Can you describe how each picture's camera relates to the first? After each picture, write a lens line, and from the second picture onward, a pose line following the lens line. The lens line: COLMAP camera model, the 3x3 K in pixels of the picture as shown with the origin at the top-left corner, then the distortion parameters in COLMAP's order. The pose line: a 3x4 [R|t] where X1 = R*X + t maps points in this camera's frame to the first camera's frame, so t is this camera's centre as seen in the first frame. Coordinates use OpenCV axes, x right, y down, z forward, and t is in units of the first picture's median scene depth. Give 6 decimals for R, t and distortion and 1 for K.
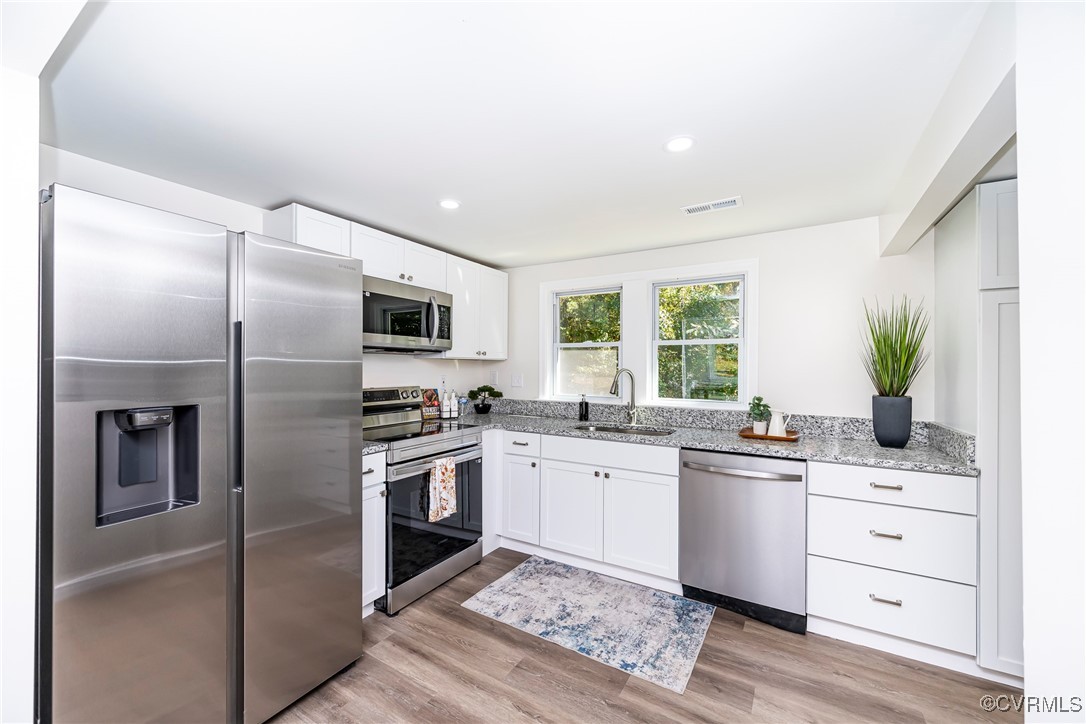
lens RADIAL K [[423.6, 0, 544.5], [0, 423.6, 366.9], [0, 0, 1]] dist [0.001826, 0.000636]
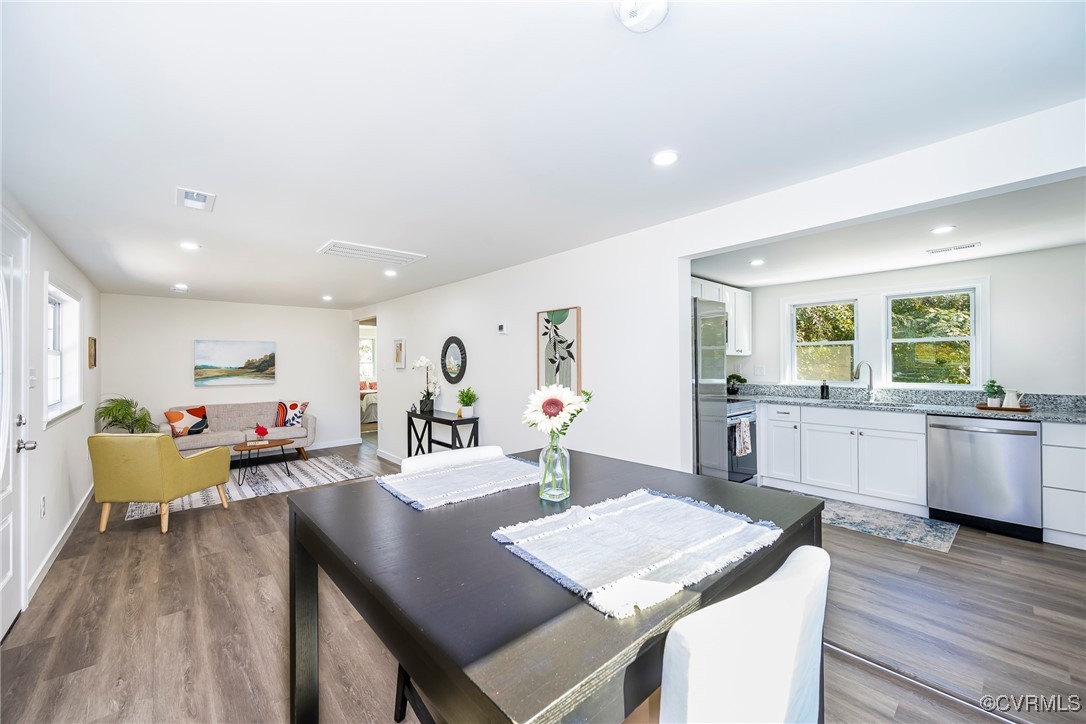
lens RADIAL K [[423.6, 0, 541.3], [0, 423.6, 360.0], [0, 0, 1]] dist [0.001826, 0.000636]
pose [[0.954534, -0.013433, -0.297800, -0.468336], [0.011718, 0.999903, -0.007545, 0.000073], [0.297872, 0.003713, 0.954599, -0.729988]]
